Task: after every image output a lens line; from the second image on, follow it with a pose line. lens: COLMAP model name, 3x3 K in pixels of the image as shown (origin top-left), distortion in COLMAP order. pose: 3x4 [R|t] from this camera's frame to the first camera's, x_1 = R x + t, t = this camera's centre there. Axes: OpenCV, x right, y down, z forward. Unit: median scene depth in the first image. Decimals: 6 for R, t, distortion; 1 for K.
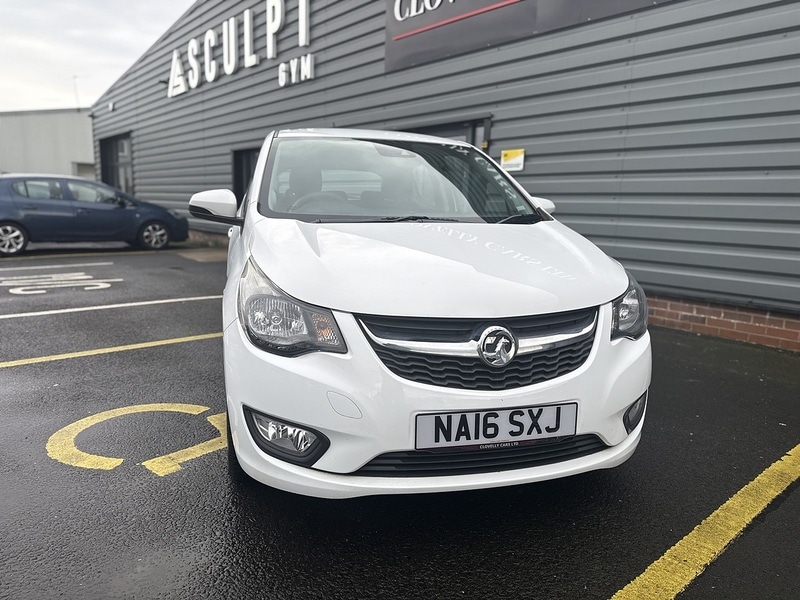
lens RADIAL K [[566.1, 0, 394.9], [0, 566.1, 302.6], [0, 0, 1]] dist [0.044765, -0.055977]
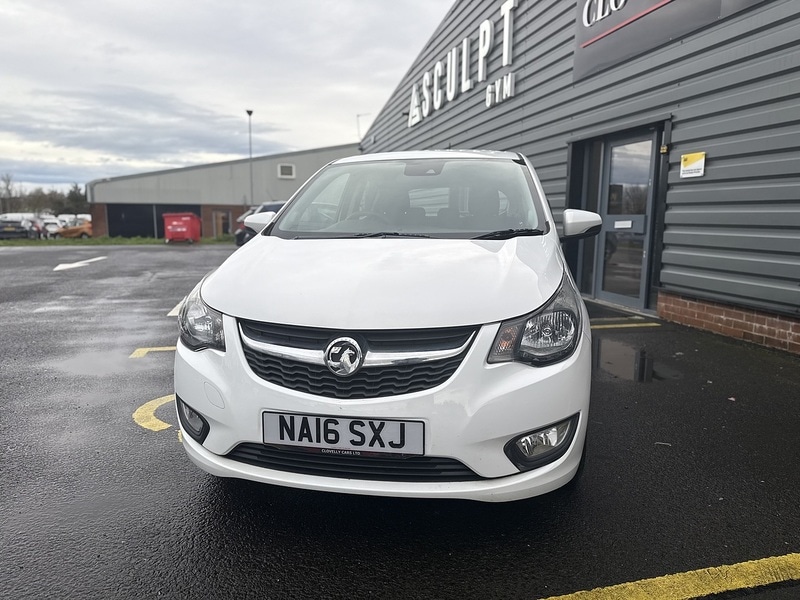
lens RADIAL K [[566.1, 0, 397.5], [0, 566.1, 299.5], [0, 0, 1]] dist [0.044765, -0.055977]
pose [[0.895147, 0.042375, -0.443752, 0.419734], [-0.056678, 0.998212, -0.019010, -0.007859], [0.442153, 0.042168, 0.895948, 0.059600]]
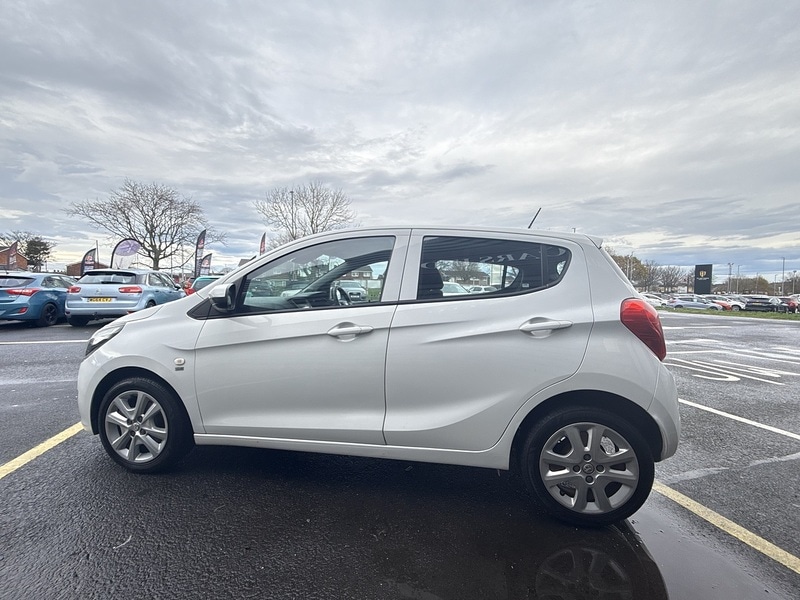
lens RADIAL K [[330.8, 0, 388.3], [0, 330.8, 300.1], [0, 0, 1]] dist [0.001220, -0.000178]
pose [[-0.428000, 0.002645, -0.903775, 0.672050], [-0.178039, 0.980154, 0.087182, -0.268261], [0.886069, 0.198221, -0.419035, 1.557473]]
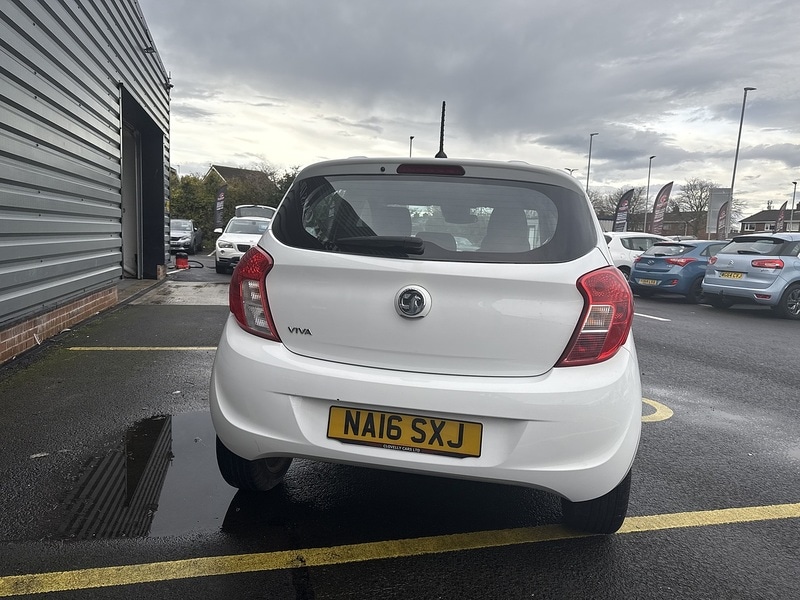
lens RADIAL K [[566.1, 0, 403.2], [0, 566.1, 301.6], [0, 0, 1]] dist [0.044765, -0.055977]
pose [[-0.907666, -0.116121, 0.403309, -0.458587], [0.000079, 0.960915, 0.276843, -0.428343], [-0.419693, 0.251313, -0.872181, 2.266049]]
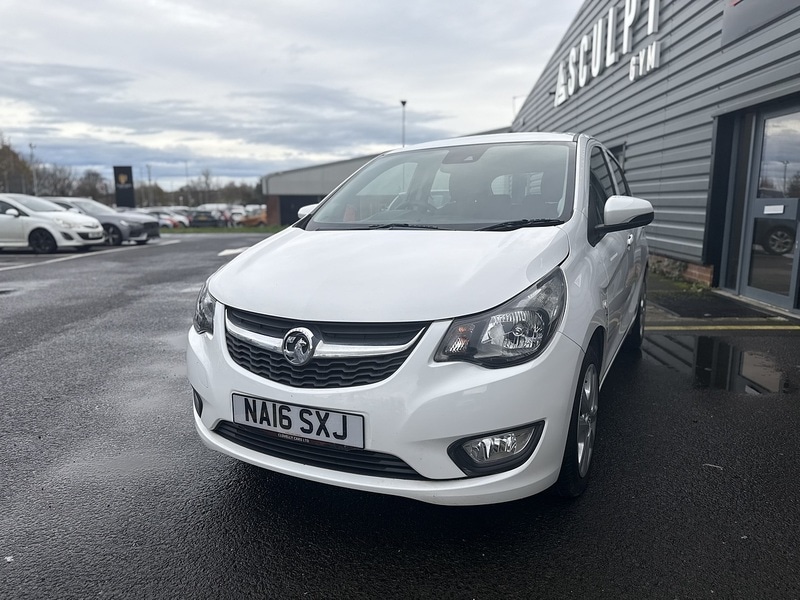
lens RADIAL K [[566.1, 0, 403.0], [0, 566.1, 304.7], [0, 0, 1]] dist [0.044765, -0.055977]
pose [[0.741517, 0.085452, -0.665470, 0.597807], [-0.085883, 0.995786, 0.032170, -0.030691], [0.665415, 0.033298, 0.745731, 0.188586]]
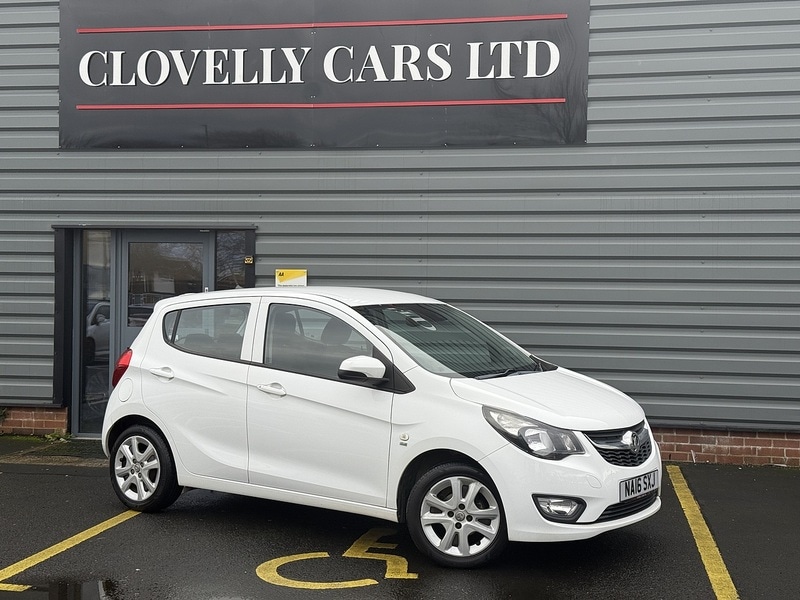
lens RADIAL K [[1108.3, 0, 406.3], [0, 1108.3, 307.1], [0, 0, 1]] dist [0.139231, 0.000000]
pose [[0.759899, -0.022820, 0.649640, -1.575154], [0.117586, 0.987723, -0.102847, -0.040148], [-0.639317, 0.154542, 0.753253, -0.768300]]
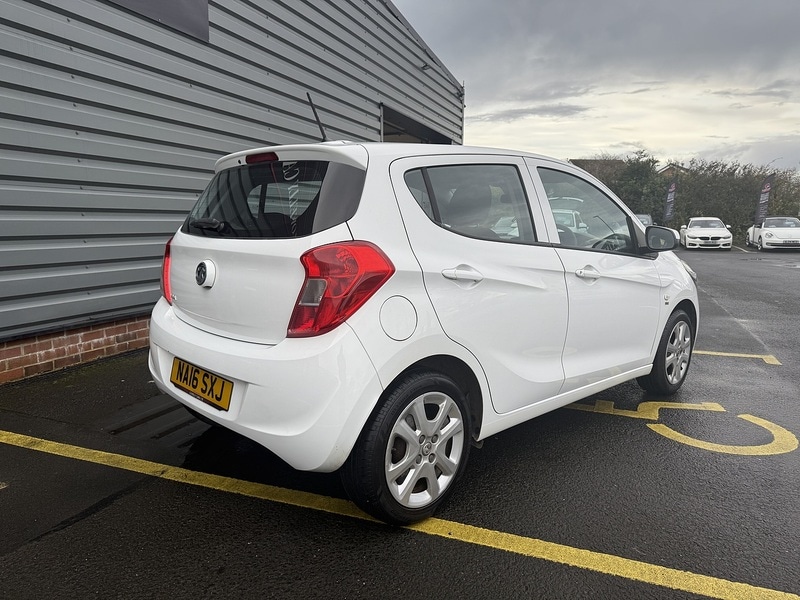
lens RADIAL K [[566.1, 0, 403.7], [0, 566.1, 297.5], [0, 0, 1]] dist [0.044765, -0.055977]
pose [[-0.489483, -0.142278, 0.860327, -0.996529], [0.133791, 0.962665, 0.235322, -0.364179], [-0.861688, 0.230290, -0.452173, 1.827136]]
